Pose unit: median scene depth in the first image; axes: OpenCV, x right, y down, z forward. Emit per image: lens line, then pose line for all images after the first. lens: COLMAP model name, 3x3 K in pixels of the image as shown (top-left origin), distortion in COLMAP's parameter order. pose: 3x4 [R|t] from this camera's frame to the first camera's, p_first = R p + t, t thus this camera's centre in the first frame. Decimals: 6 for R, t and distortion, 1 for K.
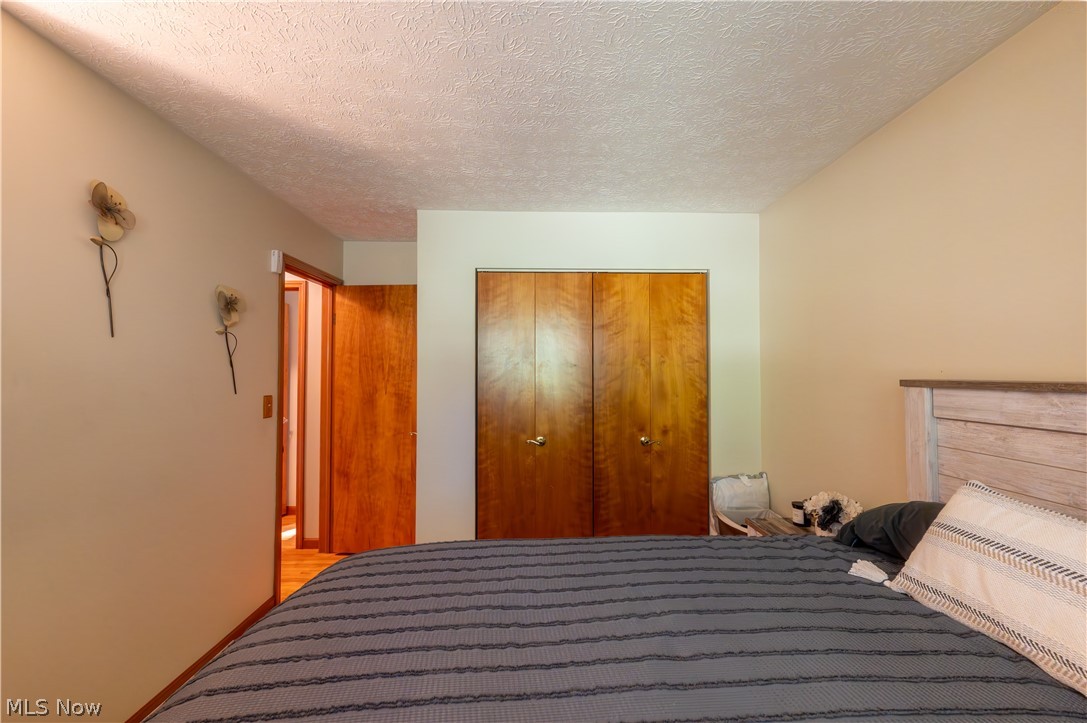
lens RADIAL K [[446.0, 0, 546.9], [0, 446.0, 360.7], [0, 0, 1]] dist [-0.000686, 0.000429]
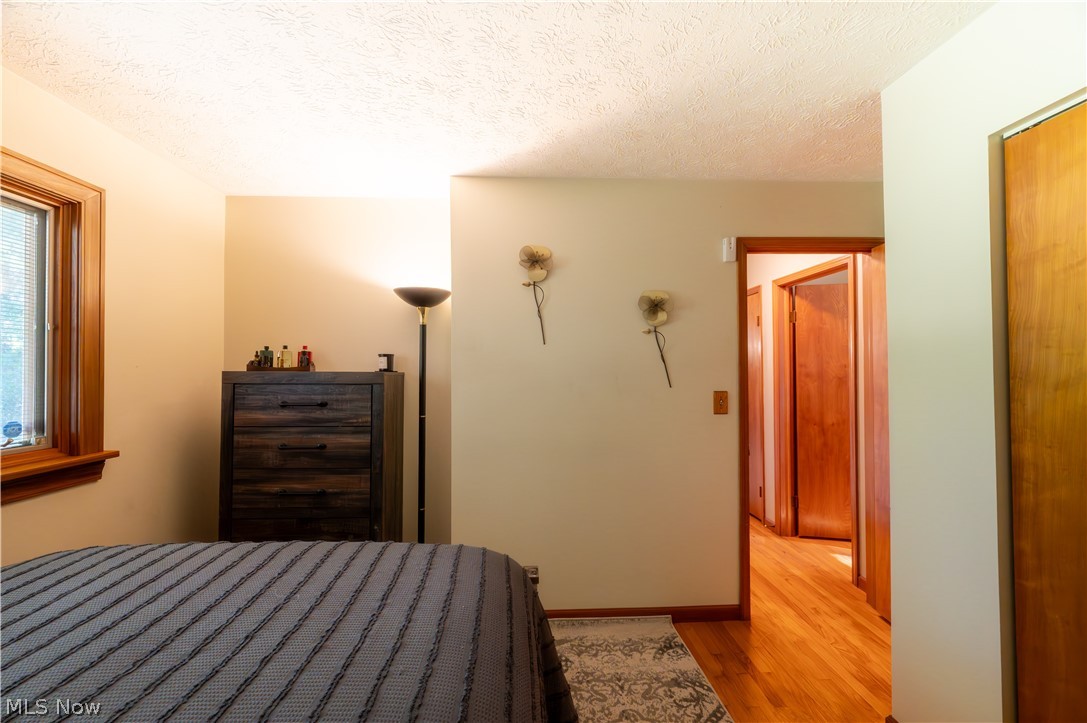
lens RADIAL K [[431.8, 0, 544.9], [0, 431.8, 361.5], [0, 0, 1]] dist [-0.001525, 0.000375]
pose [[0.023522, -0.016273, -0.999591, 0.346870], [0.029415, 0.999446, -0.015578, 0.019818], [0.999290, -0.029037, 0.023988, 0.696437]]
